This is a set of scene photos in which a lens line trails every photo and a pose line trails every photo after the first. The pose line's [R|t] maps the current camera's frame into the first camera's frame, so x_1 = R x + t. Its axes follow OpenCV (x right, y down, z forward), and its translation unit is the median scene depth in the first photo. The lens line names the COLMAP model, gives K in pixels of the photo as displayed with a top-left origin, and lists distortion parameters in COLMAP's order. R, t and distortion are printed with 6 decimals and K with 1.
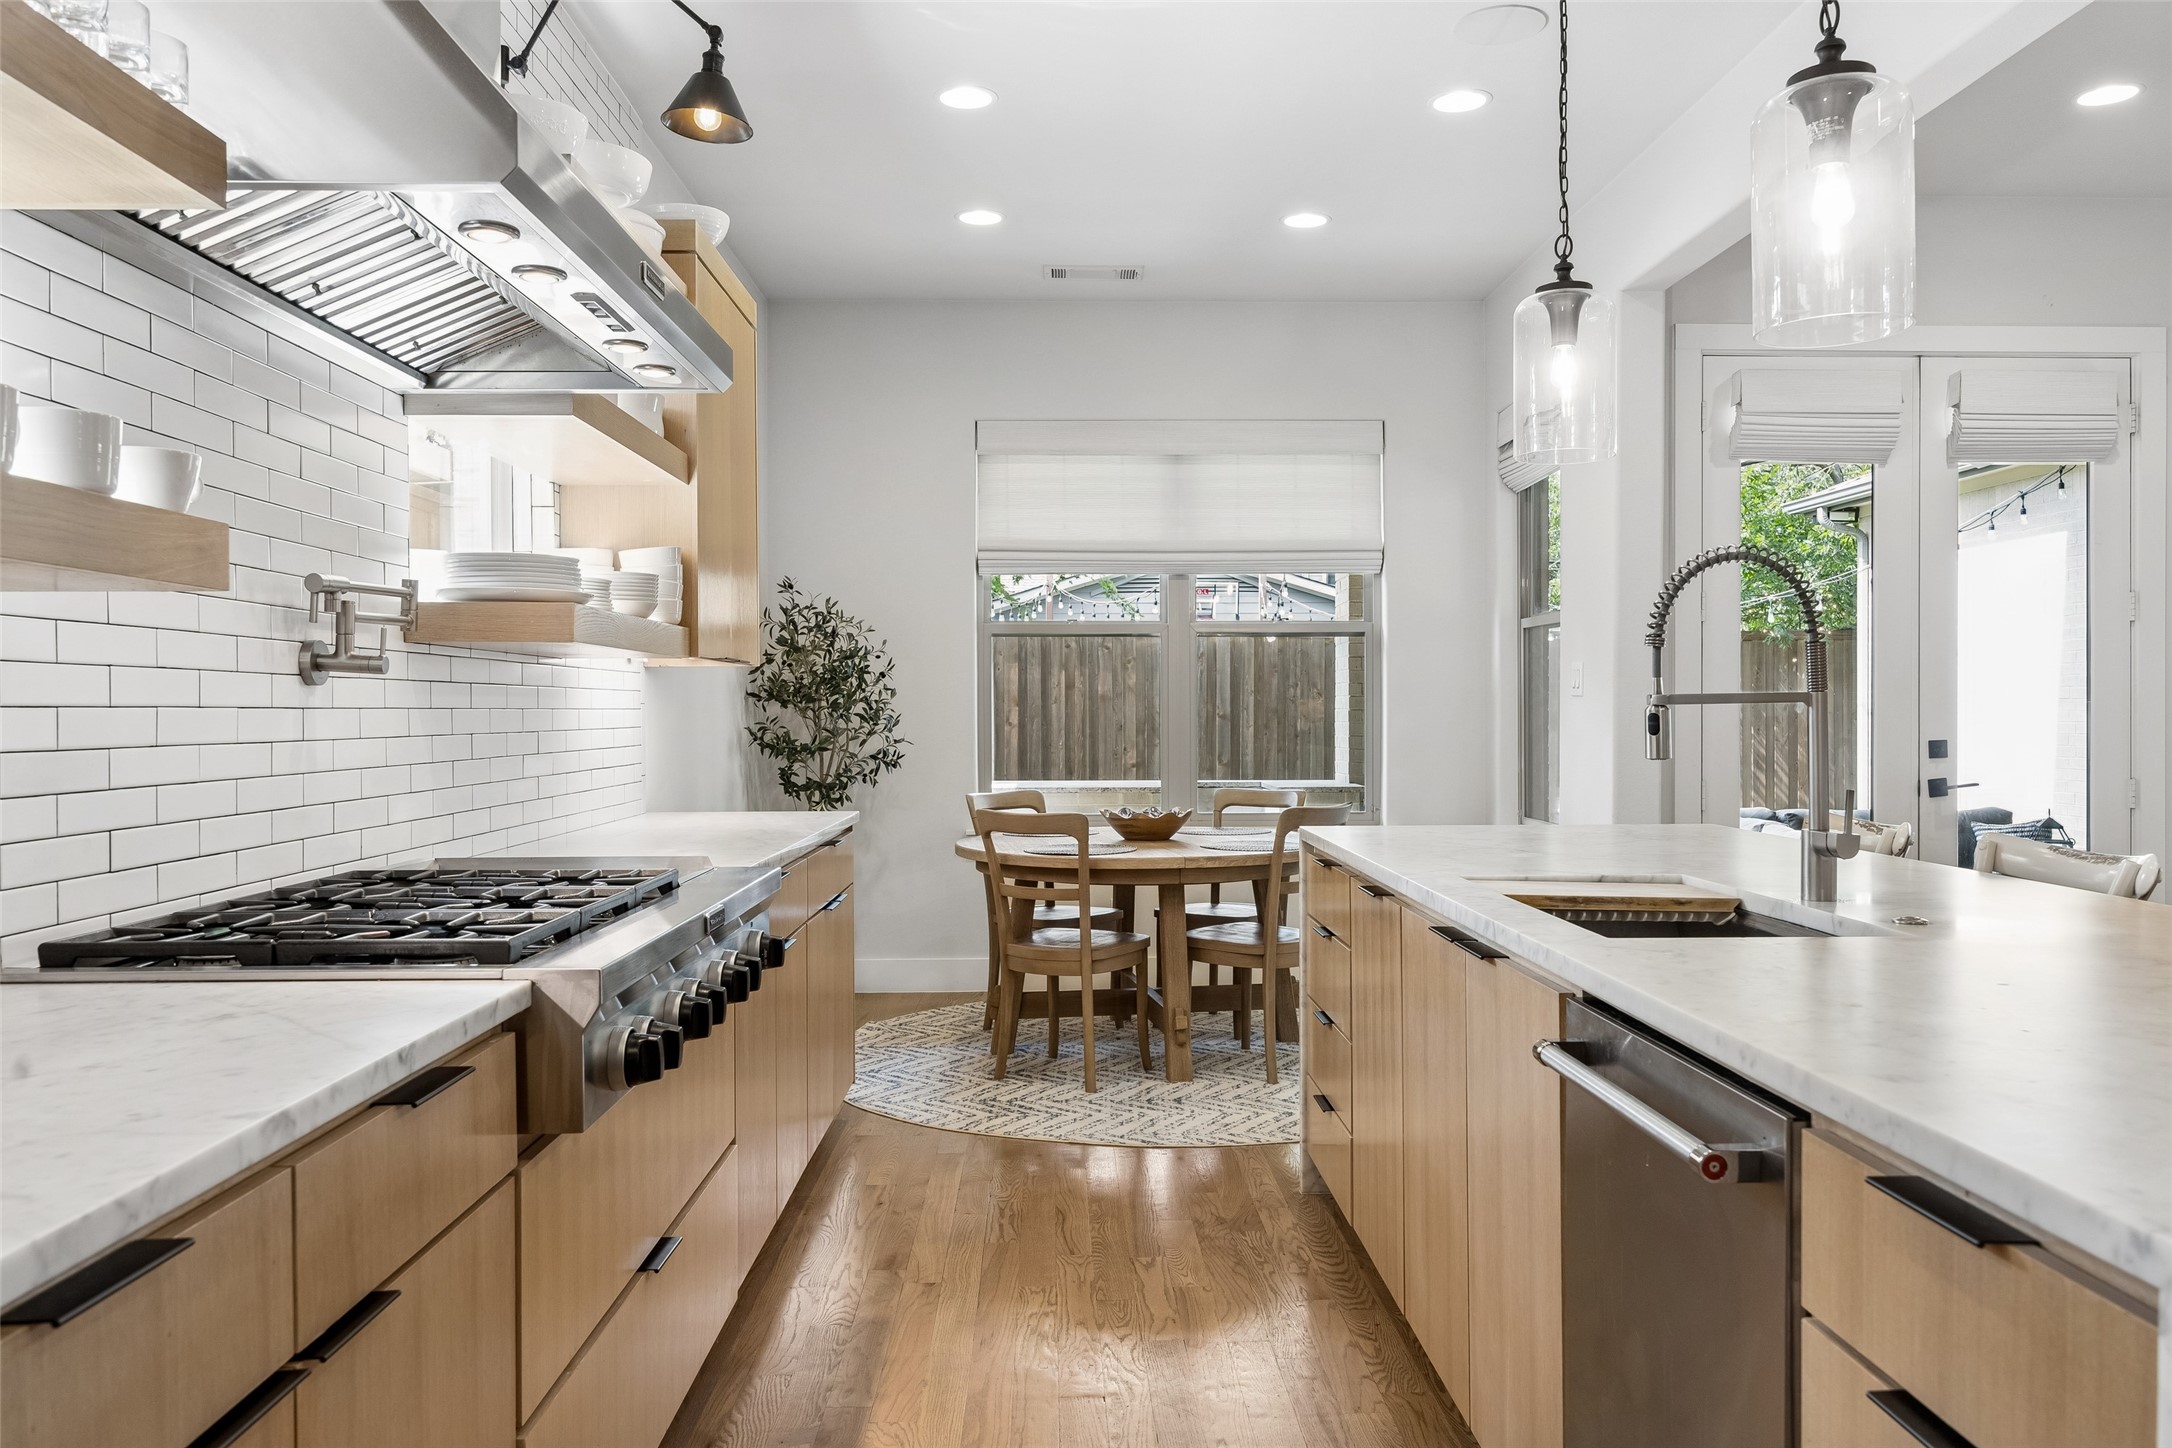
lens RADIAL K [[1596.7, 0, 1086.0], [0, 1596.7, 724.0], [0, 0, 1]] dist [0.001217, -0.001258]
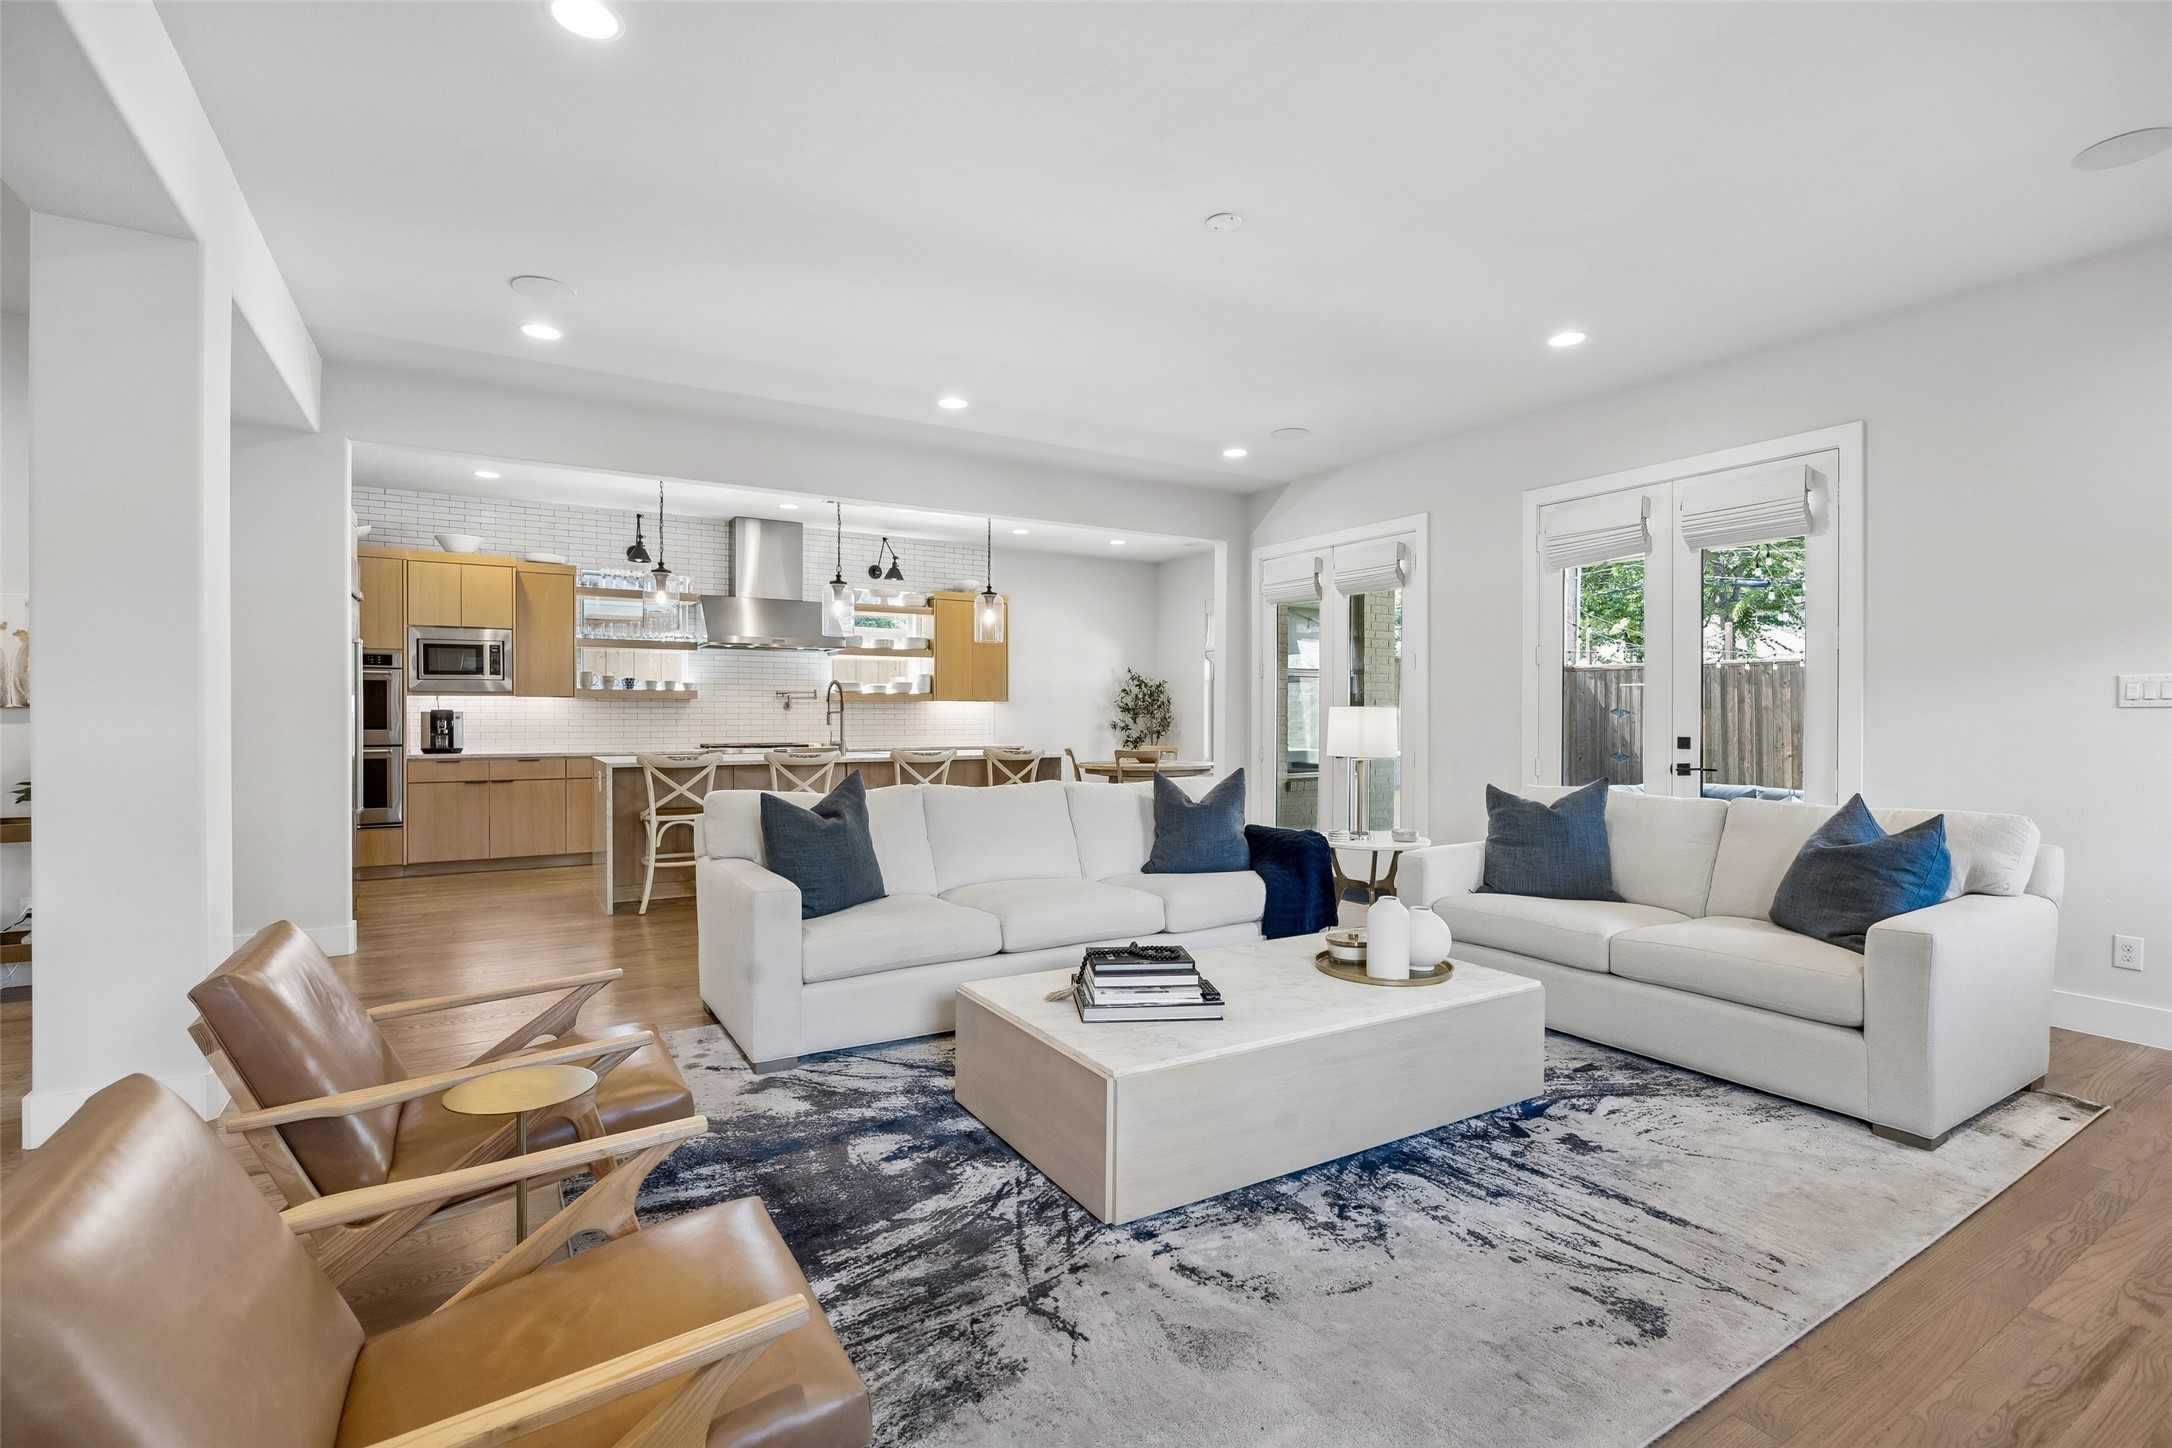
lens RADIAL K [[989.7, 0, 1085.5], [0, 989.7, 716.3], [0, 0, 1]] dist [-0.016585, 0.000111]
pose [[0.499505, 0.003389, -0.866305, 1.285346], [-0.010315, 0.999945, -0.002036, -0.001981], [0.866250, 0.009953, 0.499512, 0.062811]]
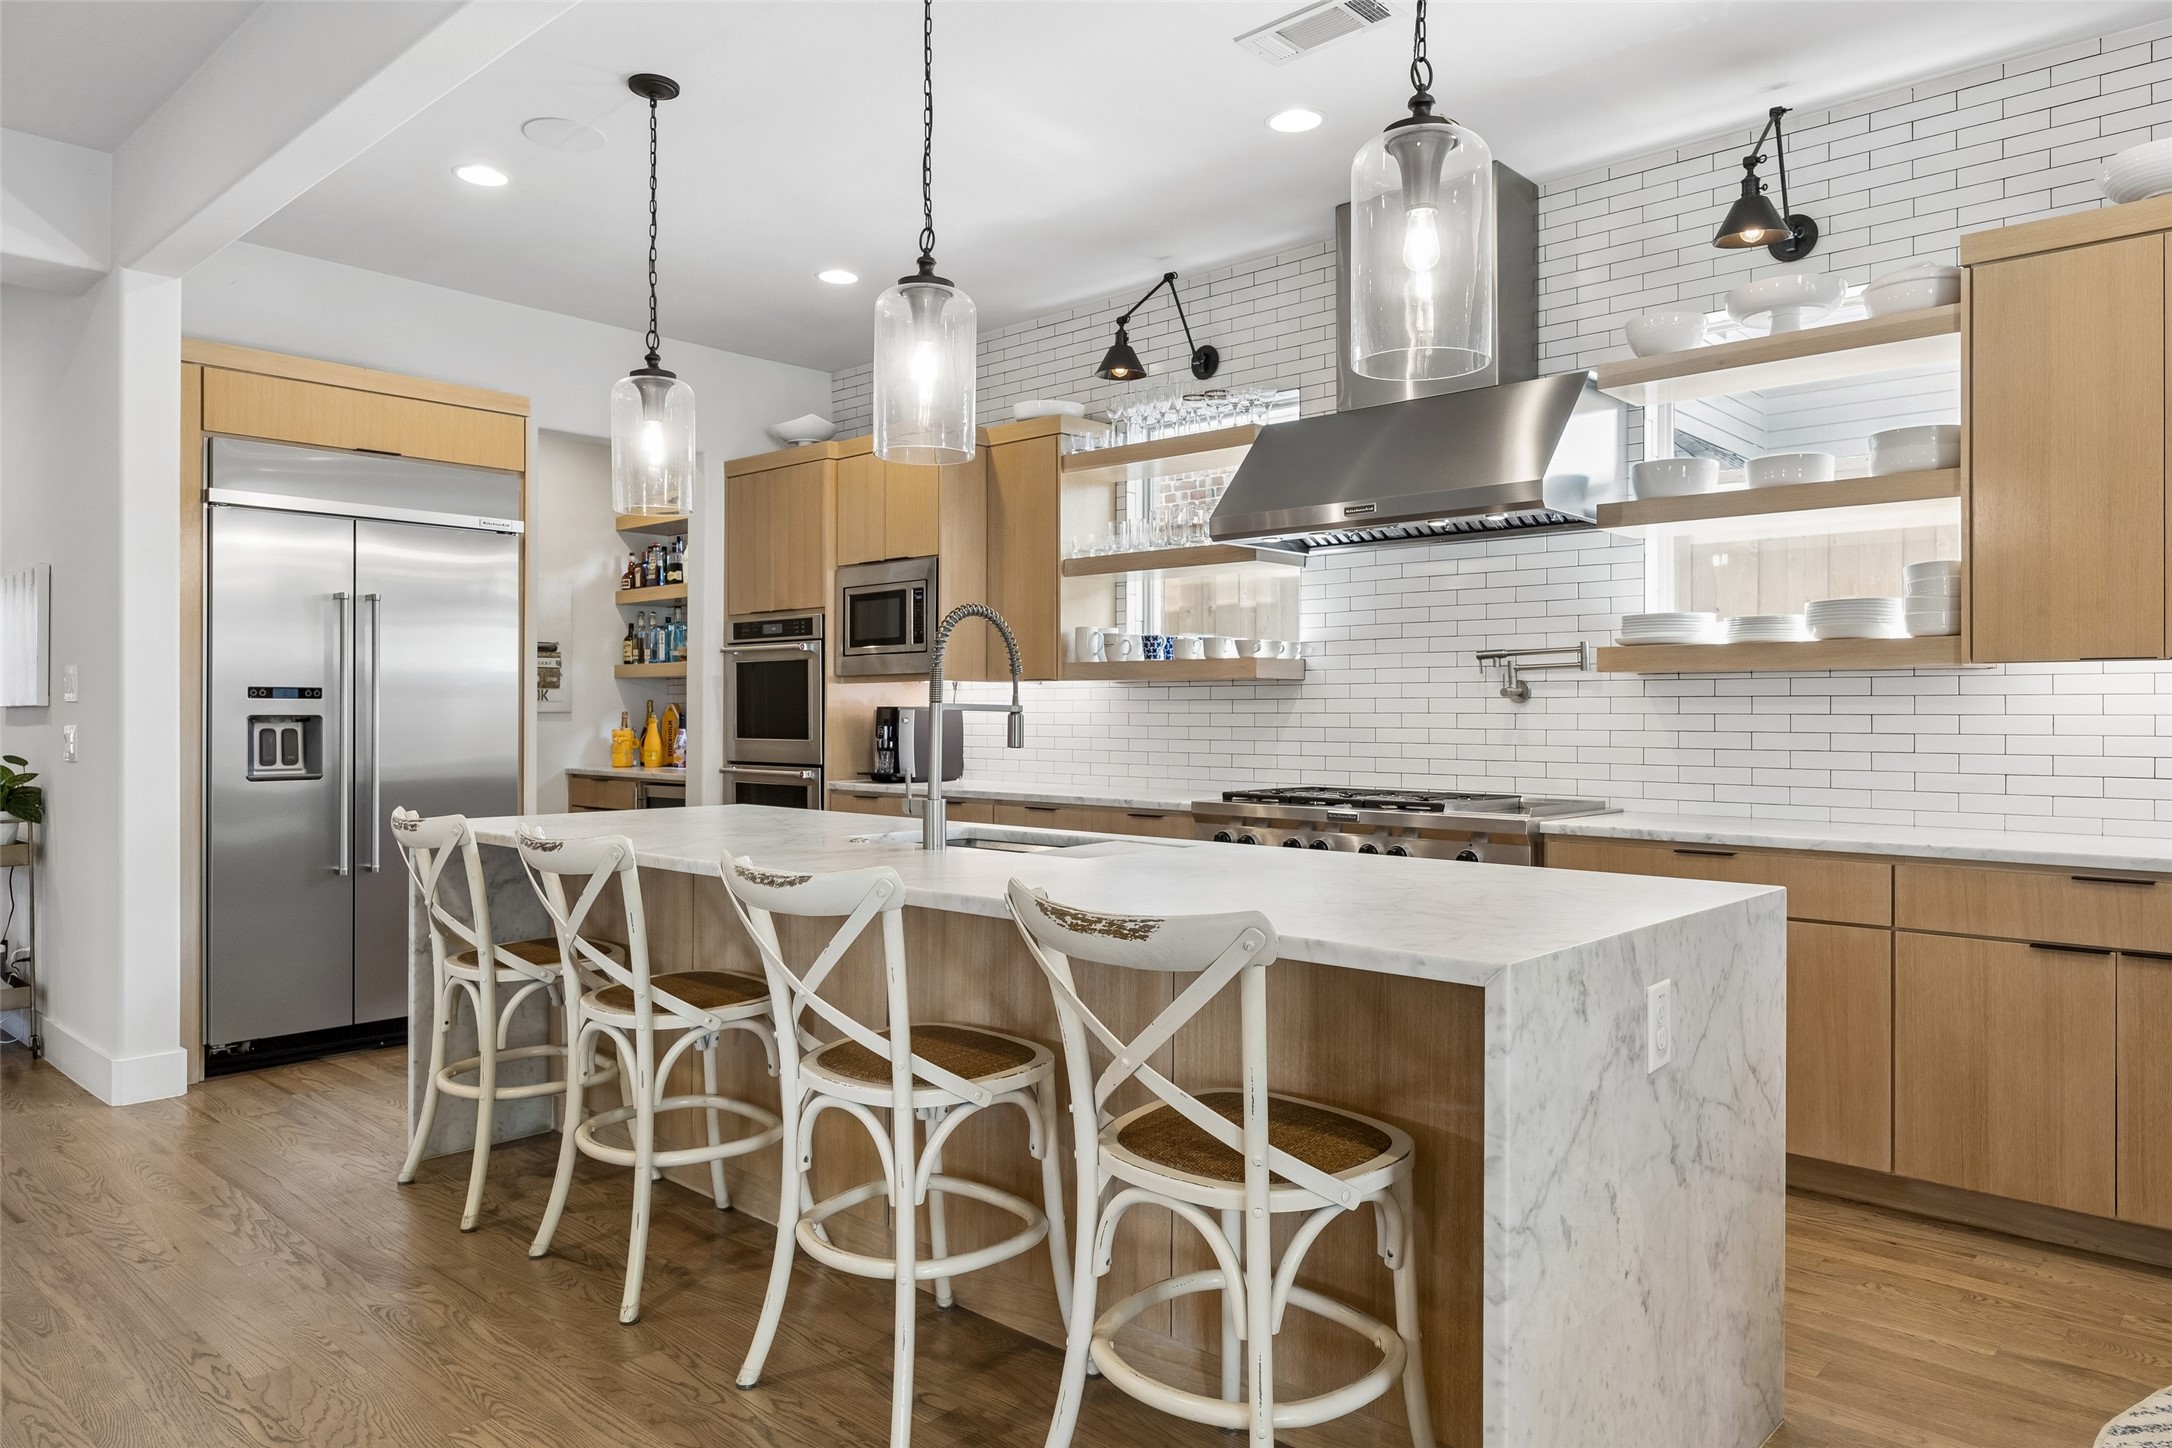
lens RADIAL K [[1396.5, 0, 1089.5], [0, 1396.5, 712.4], [0, 0, 1]] dist [-0.002087, -0.001118]
pose [[-0.688826, 0.001451, -0.724926, 0.486817], [-0.006135, 0.999951, 0.007831, -0.009046], [0.724901, 0.009841, -0.688783, 0.752109]]
